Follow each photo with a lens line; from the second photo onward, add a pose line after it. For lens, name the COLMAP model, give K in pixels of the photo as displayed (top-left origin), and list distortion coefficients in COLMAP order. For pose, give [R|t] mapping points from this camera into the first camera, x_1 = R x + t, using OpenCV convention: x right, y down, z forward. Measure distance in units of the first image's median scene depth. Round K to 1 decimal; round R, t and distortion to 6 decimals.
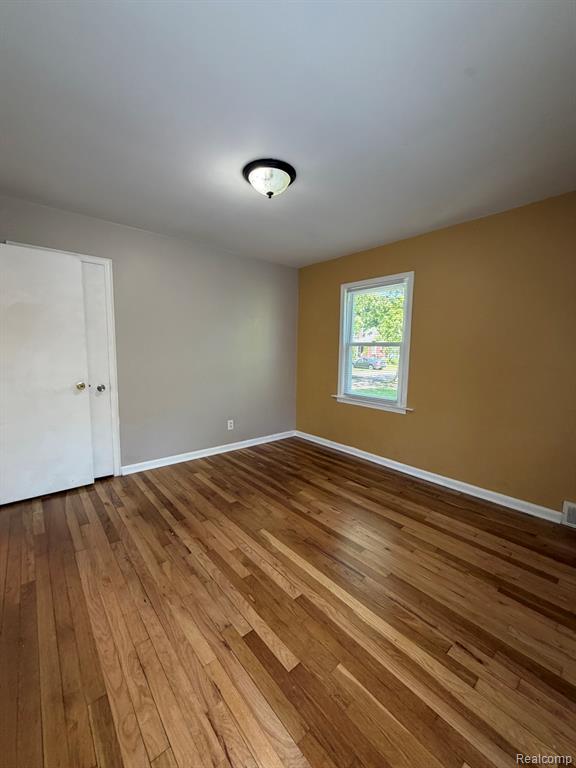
lens RADIAL K [[306.4, 0, 287.1], [0, 306.4, 384.5], [0, 0, 1]] dist [-0.000265, -0.000363]
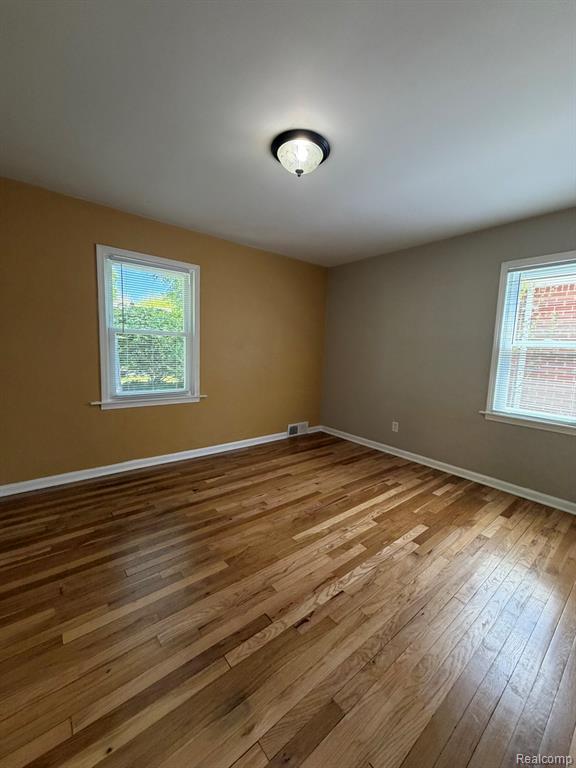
lens RADIAL K [[306.4, 0, 287.1], [0, 306.4, 389.1], [0, 0, 1]] dist [-0.000265, -0.000363]
pose [[0.020150, -0.148057, 0.988774, -0.808201], [0.078091, 0.986186, 0.146078, -0.096695], [-0.996743, 0.074271, 0.031434, 0.823968]]
